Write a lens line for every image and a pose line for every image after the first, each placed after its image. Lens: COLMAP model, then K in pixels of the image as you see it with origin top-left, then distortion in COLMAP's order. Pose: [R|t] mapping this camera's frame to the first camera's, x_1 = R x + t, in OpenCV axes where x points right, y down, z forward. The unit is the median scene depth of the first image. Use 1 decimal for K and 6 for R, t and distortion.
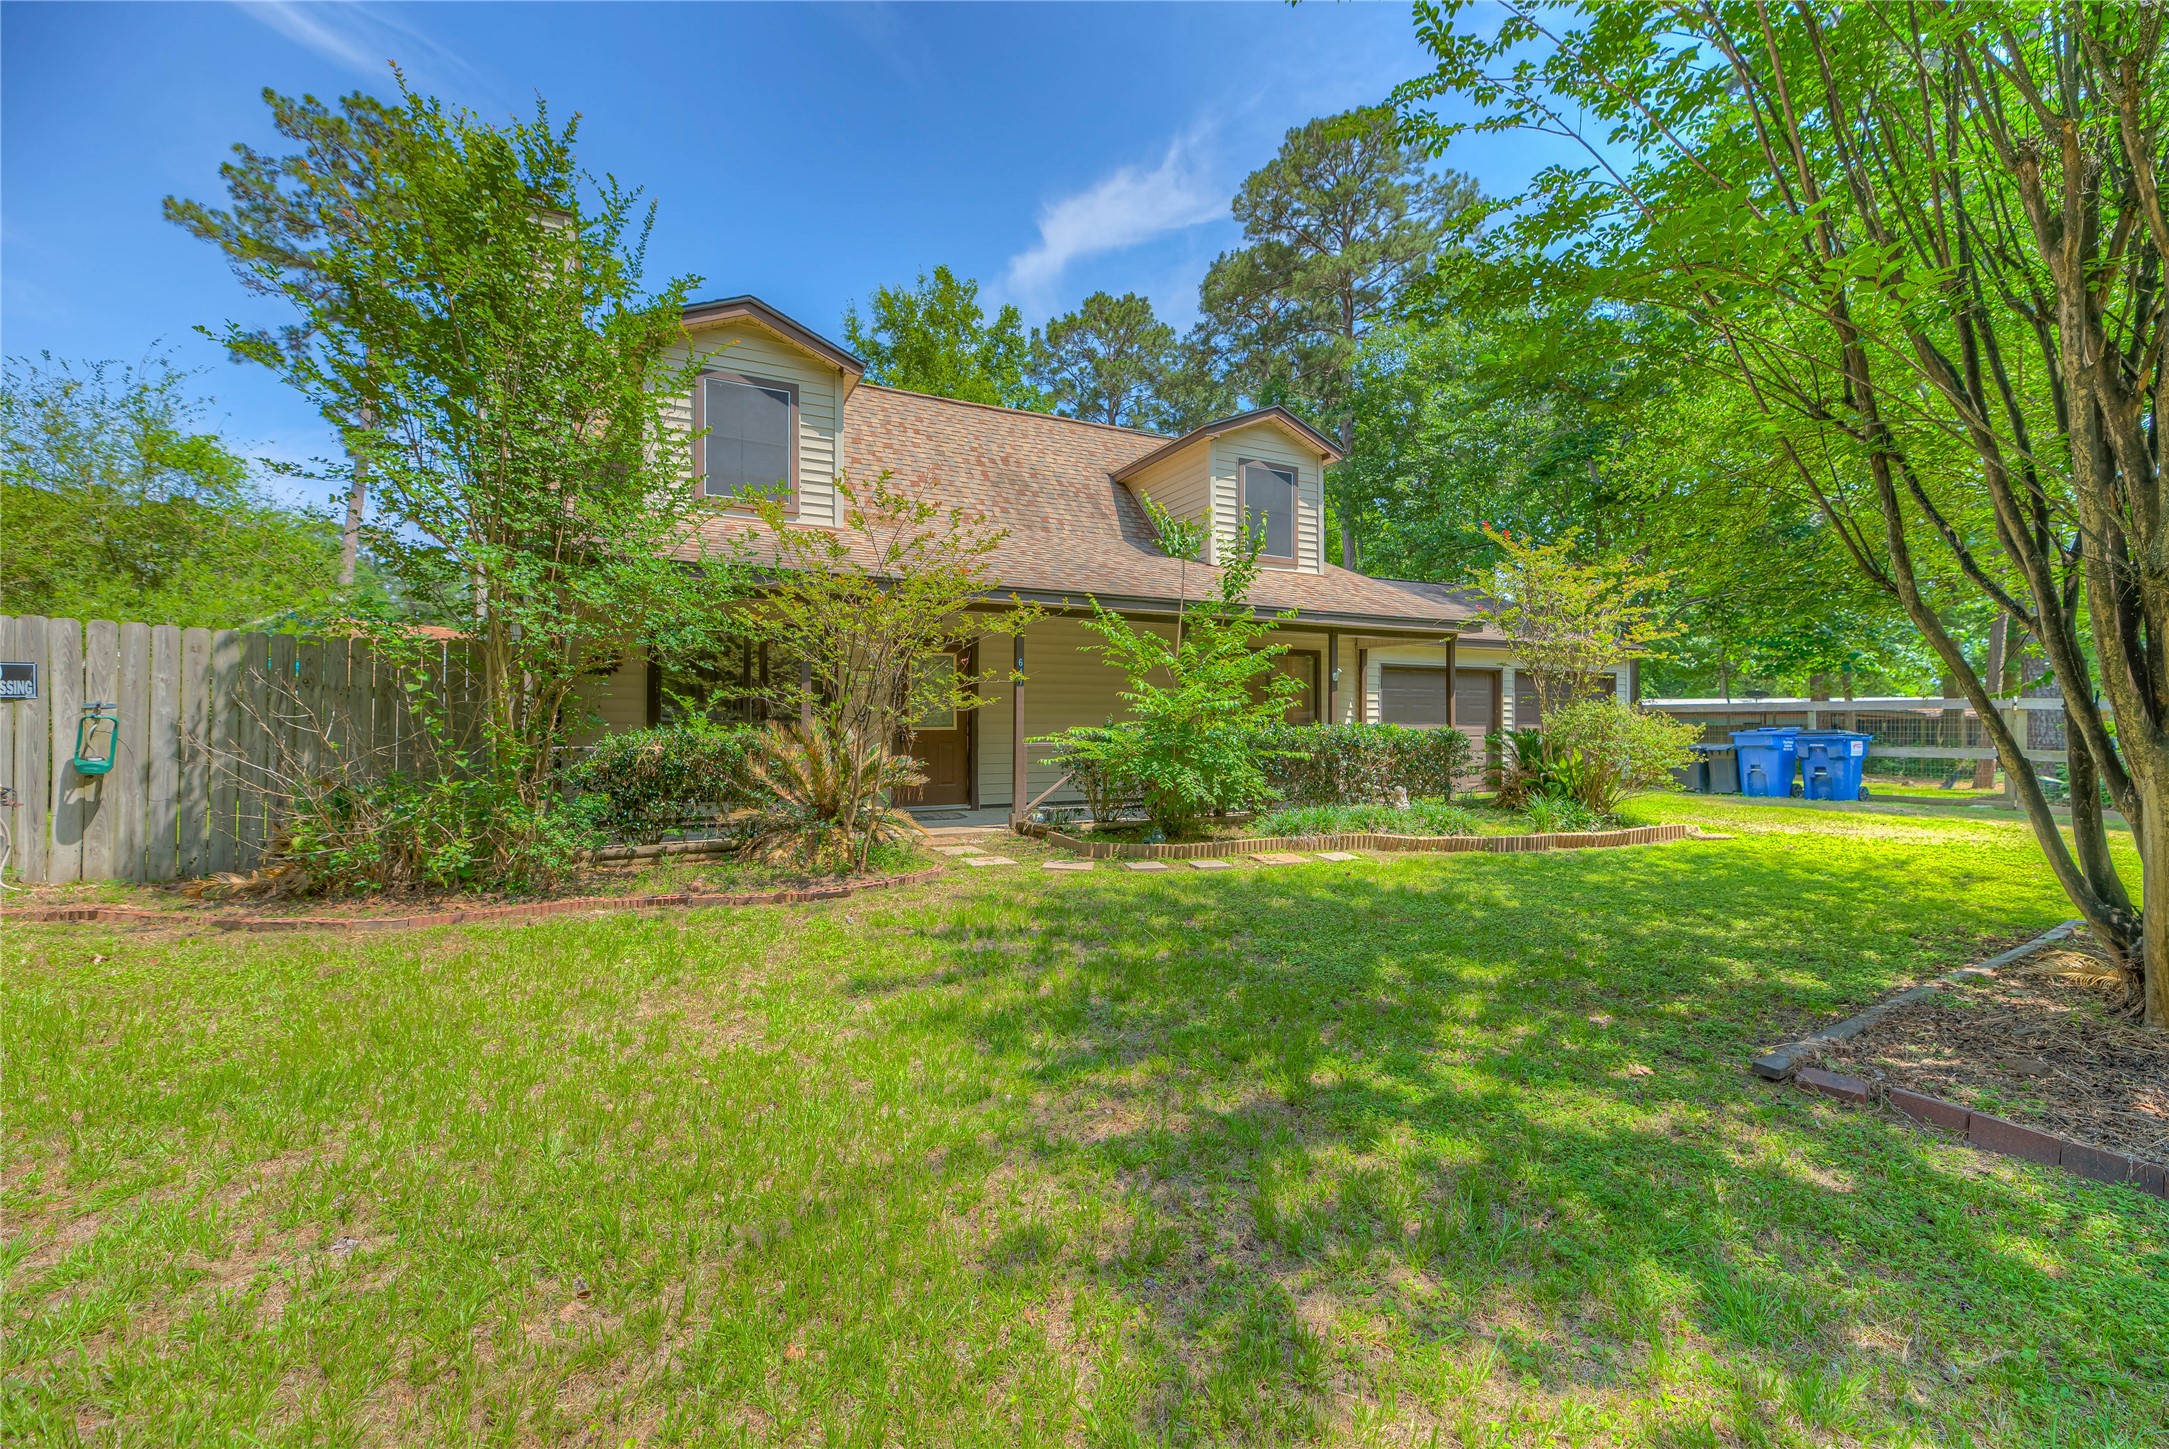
lens RADIAL K [[910.9, 0, 1079.8], [0, 910.9, 737.4], [0, 0, 1]] dist [0.001663, 0.000096]
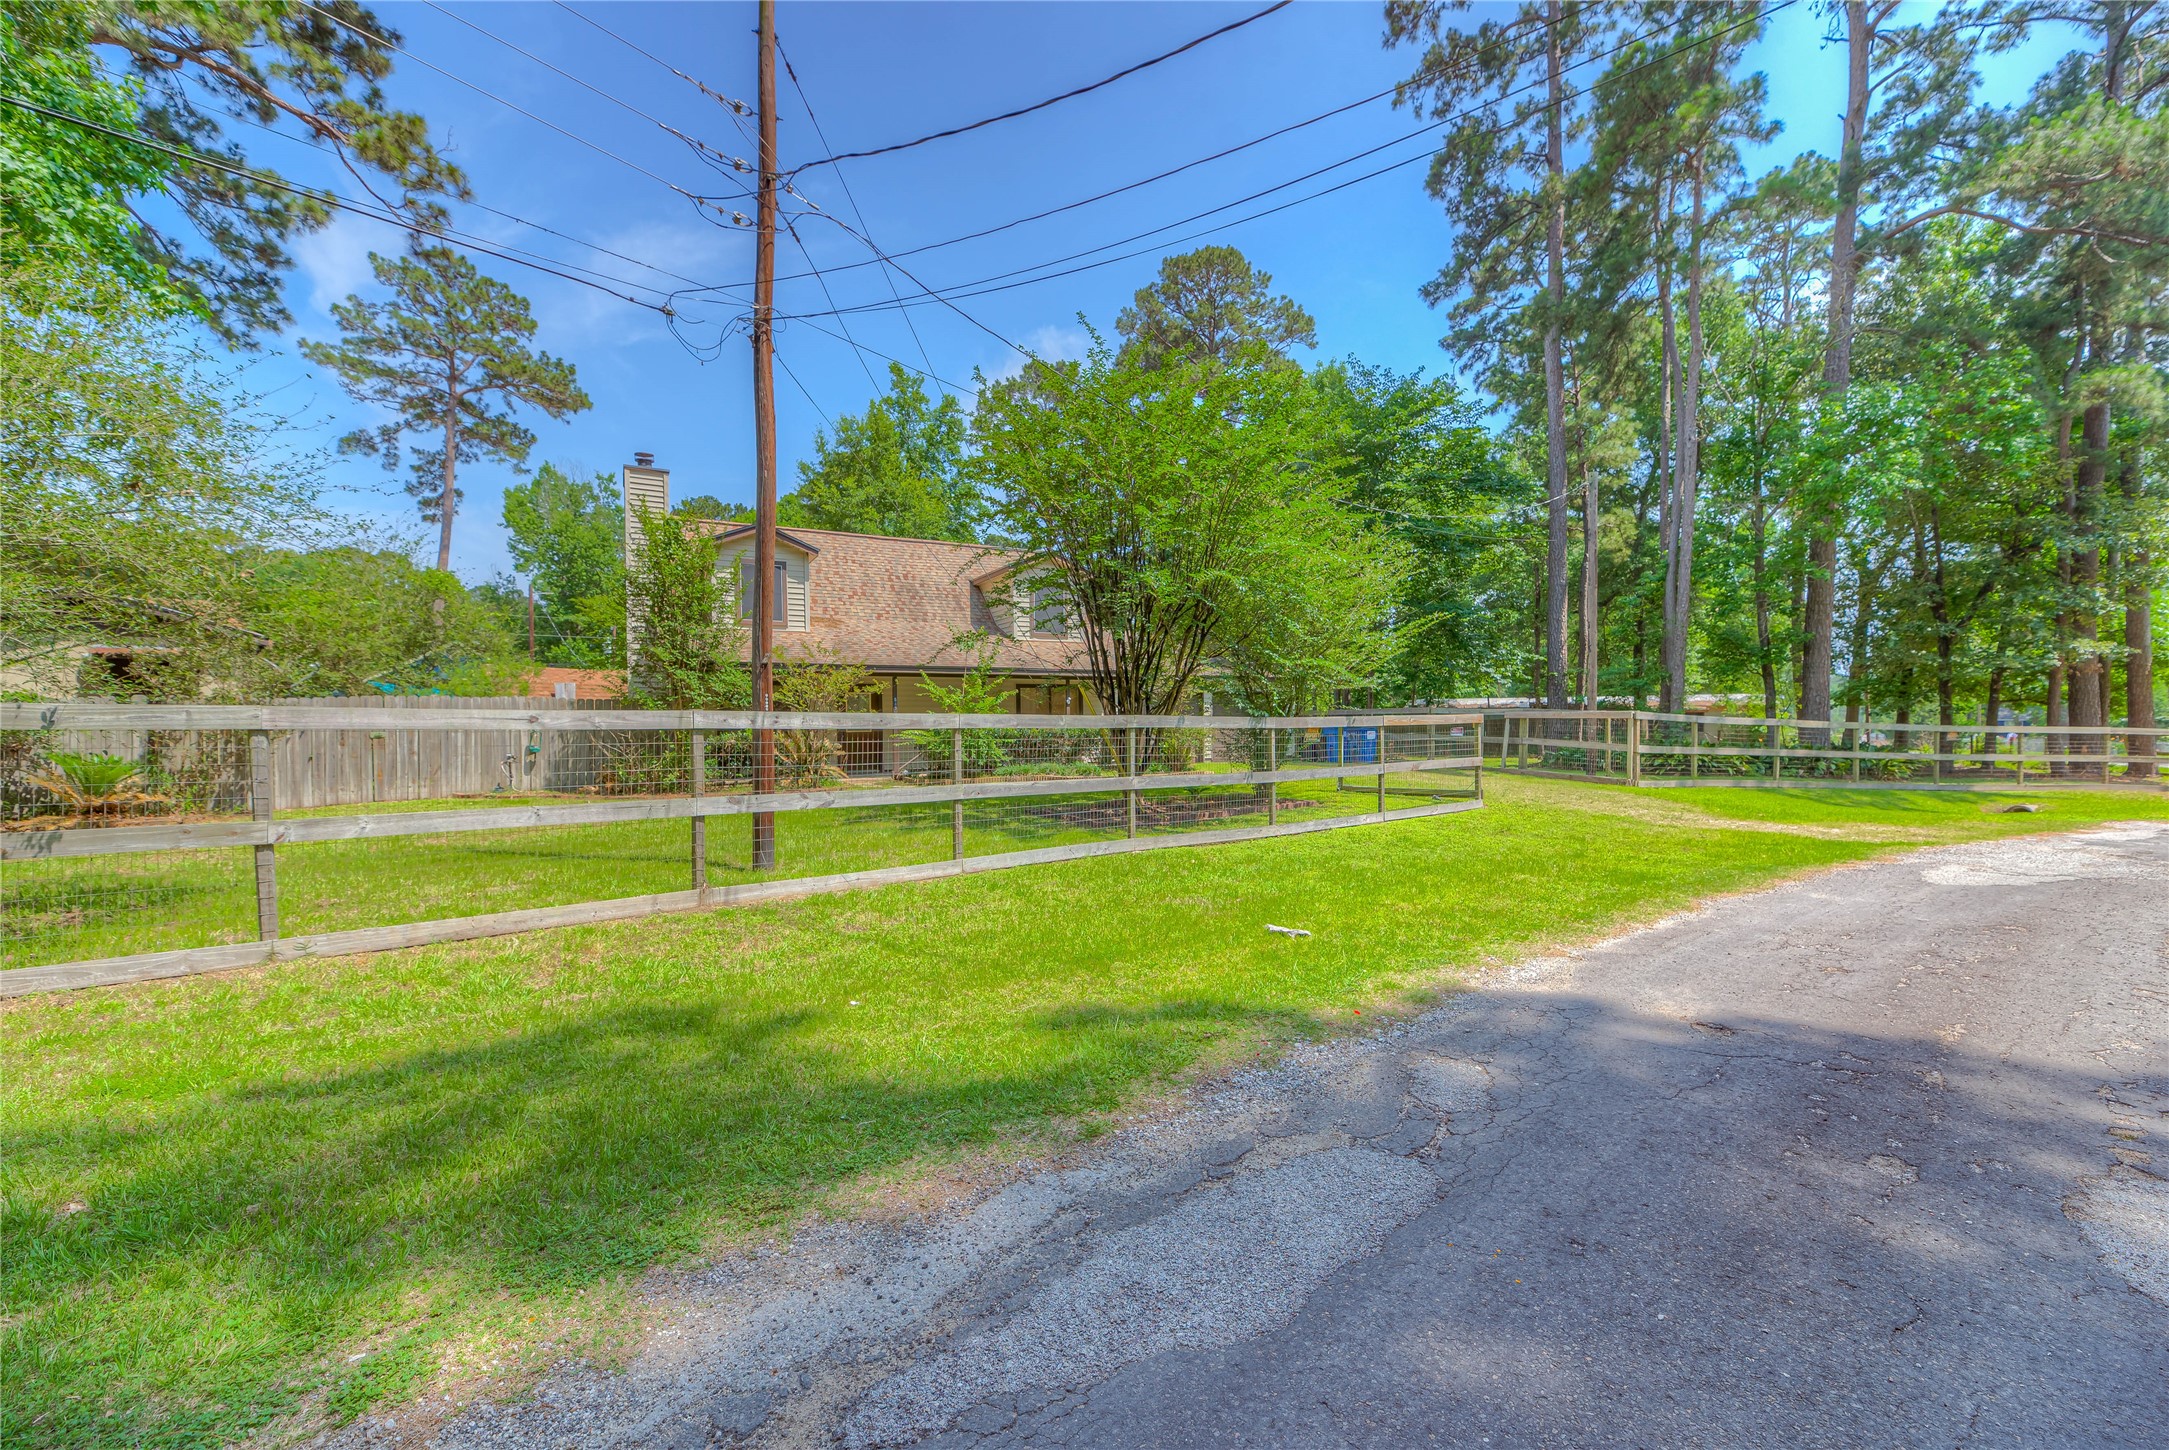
lens RADIAL K [[892.7, 0, 1083.4], [0, 892.7, 772.6], [0, 0, 1]] dist [0.003778, 0.000527]
pose [[0.999726, -0.012304, 0.019912, 0.232362], [0.011546, 0.999220, 0.037762, 0.009416], [-0.020361, -0.037522, 0.999088, -0.767904]]
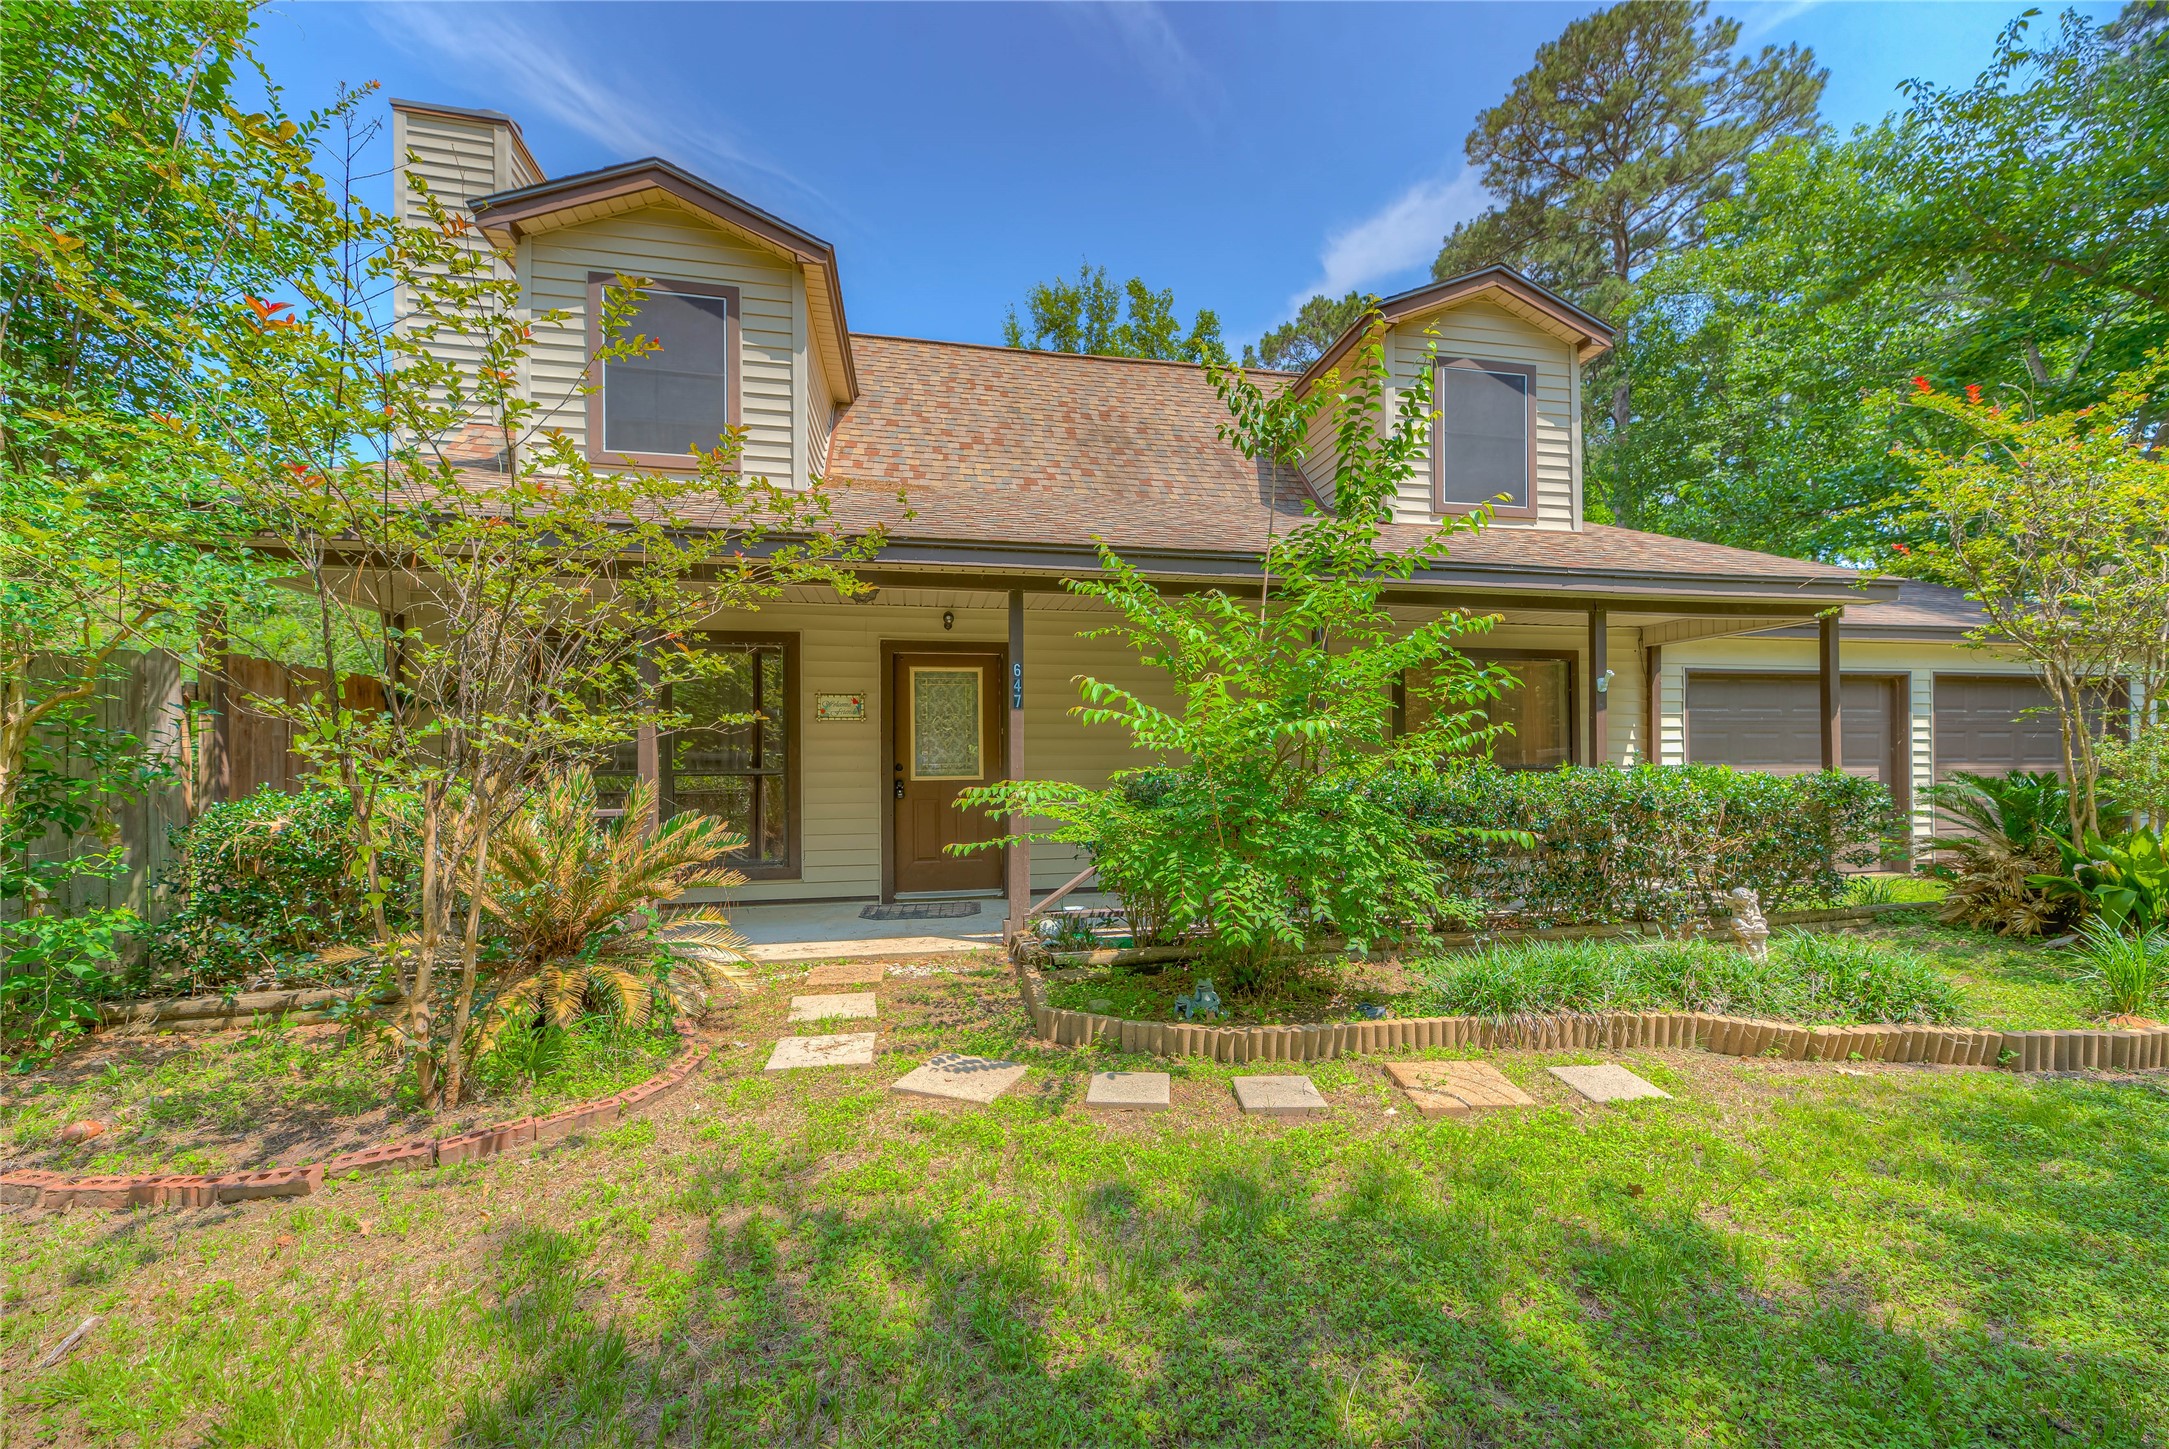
lens RADIAL K [[892.7, 0, 1083.4], [0, 892.7, 772.1], [0, 0, 1]] dist [0.003778, 0.000527]
pose [[0.966466, -0.007534, -0.256685, 0.091336], [0.005253, 0.999940, -0.009567, -0.006395], [0.256742, 0.007898, 0.966448, 0.312767]]
